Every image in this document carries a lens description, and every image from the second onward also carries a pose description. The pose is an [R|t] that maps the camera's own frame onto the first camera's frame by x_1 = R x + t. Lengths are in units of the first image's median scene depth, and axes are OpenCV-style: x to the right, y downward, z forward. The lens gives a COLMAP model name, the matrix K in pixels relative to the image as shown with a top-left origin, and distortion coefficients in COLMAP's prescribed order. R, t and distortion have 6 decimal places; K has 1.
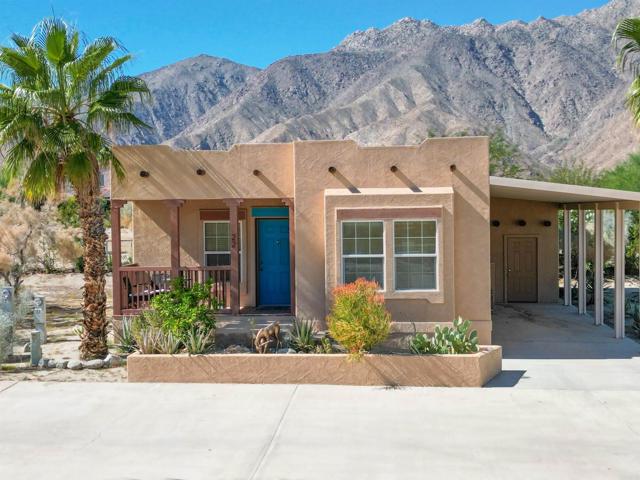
lens RADIAL K [[898.0, 0, 320.0], [0, 898.0, 240.0], [0, 0, 1]] dist [0.108360, -0.089050]
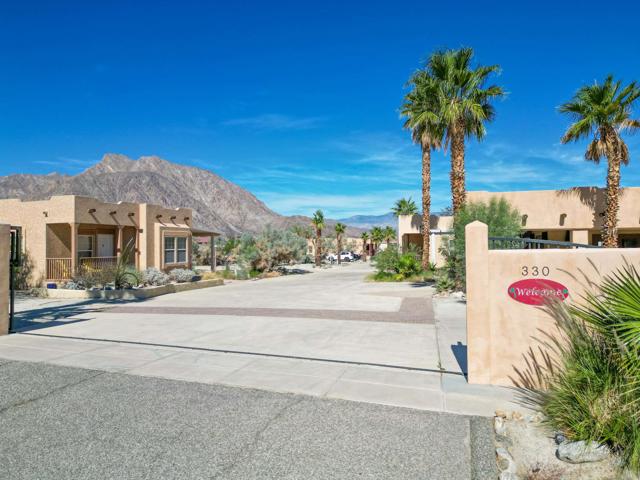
lens RADIAL K [[451.0, 0, 320.0], [0, 451.0, 240.0], [0, 0, 1]] dist [0.060219, -0.062200]
pose [[0.212249, 0.024591, 0.976906, -1.176839], [0.031366, 0.998997, -0.031962, 0.046269], [-0.976712, 0.037425, 0.211265, 0.282353]]
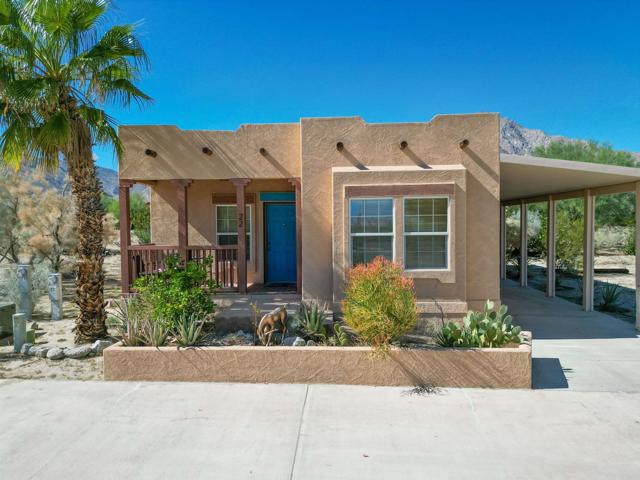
lens RADIAL K [[451.0, 0, 320.0], [0, 451.0, 240.0], [0, 0, 1]] dist [0.060219, -0.062200]
pose [[0.999440, 0.002684, 0.033362, -0.024754], [-0.002713, 0.999996, 0.000827, 0.023948], [-0.033360, -0.000918, 0.999443, 0.515400]]
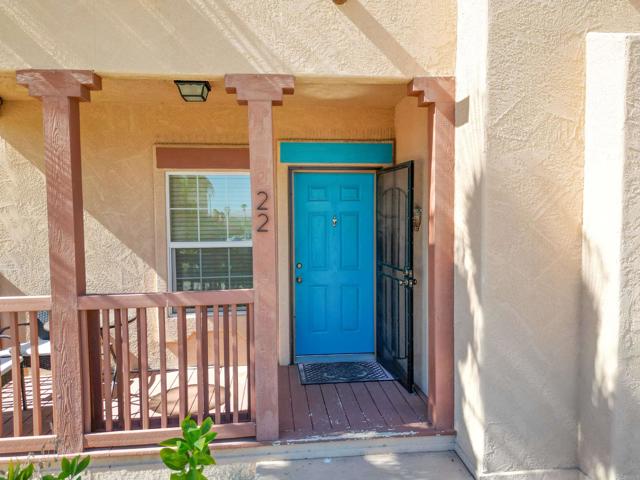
lens RADIAL K [[451.0, 0, 320.0], [0, 451.0, 240.0], [0, 0, 1]] dist [0.060219, -0.062200]
pose [[0.982634, -0.009115, 0.185331, -0.112055], [0.004872, 0.999716, 0.023334, 0.008075], [-0.185491, -0.022026, 0.982399, 0.887925]]
